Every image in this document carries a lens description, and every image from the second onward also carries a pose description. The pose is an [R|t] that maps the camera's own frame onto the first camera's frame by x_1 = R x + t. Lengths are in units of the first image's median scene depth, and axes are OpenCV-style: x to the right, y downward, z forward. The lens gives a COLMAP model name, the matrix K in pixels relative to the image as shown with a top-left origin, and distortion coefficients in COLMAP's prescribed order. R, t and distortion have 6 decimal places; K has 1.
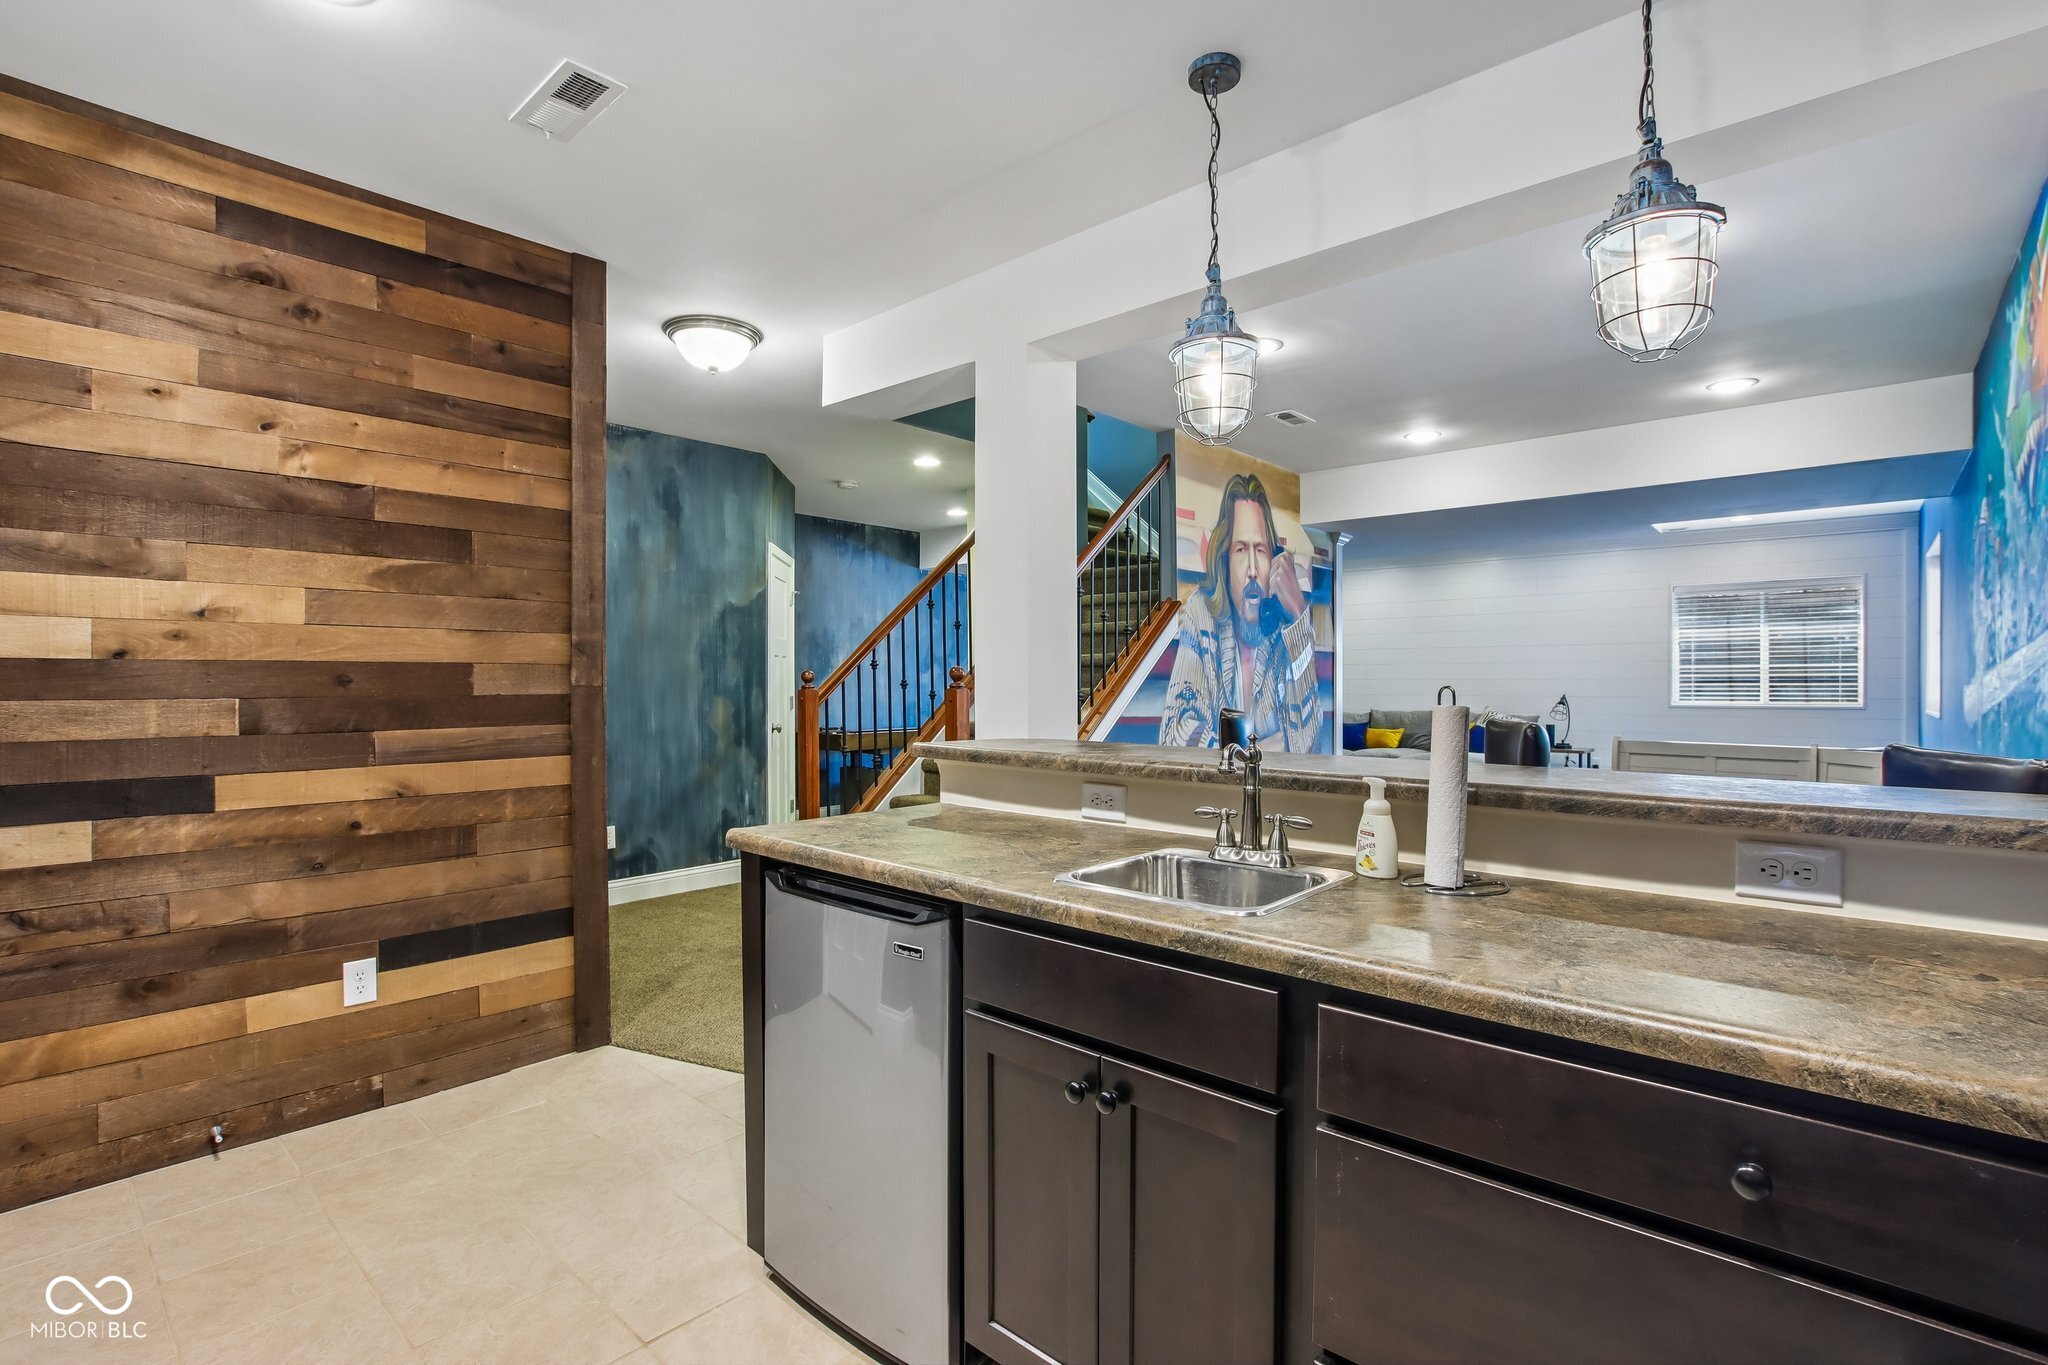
lens RADIAL K [[959.7, 0, 1024.5], [0, 959.7, 686.2], [0, 0, 1]] dist [-0.043573, 0.010217]
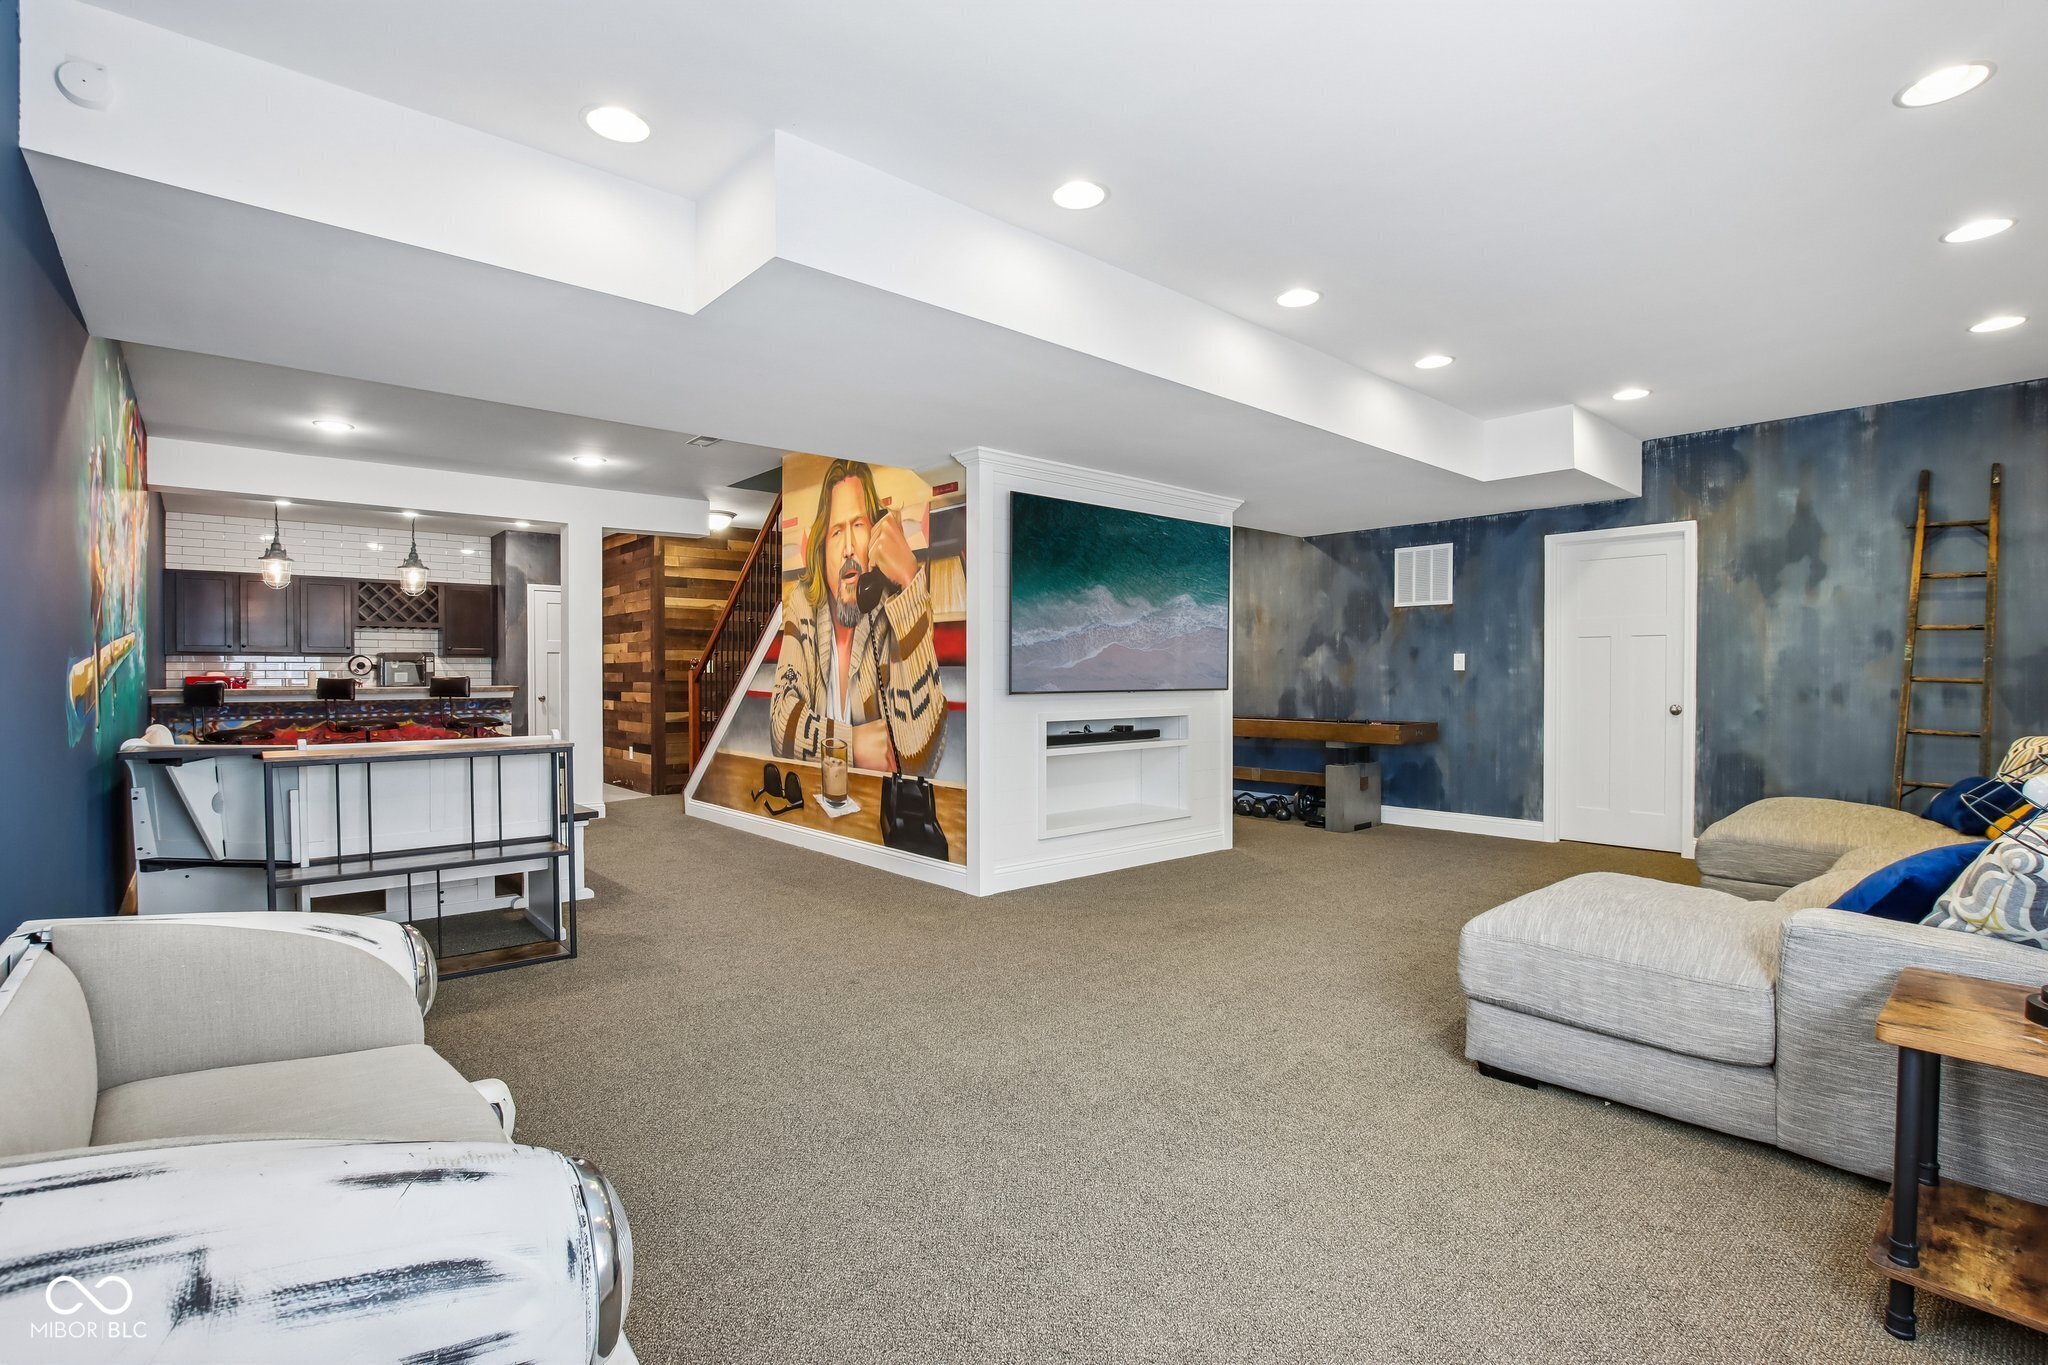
lens RADIAL K [[959.7, 0, 1024.5], [0, 959.7, 686.2], [0, 0, 1]] dist [-0.043573, 0.010217]
pose [[-0.131392, 0.014511, -0.991224, 1.214248], [-0.001603, 0.999888, 0.014851, 0.003789], [0.991329, 0.003540, -0.131354, 1.341181]]
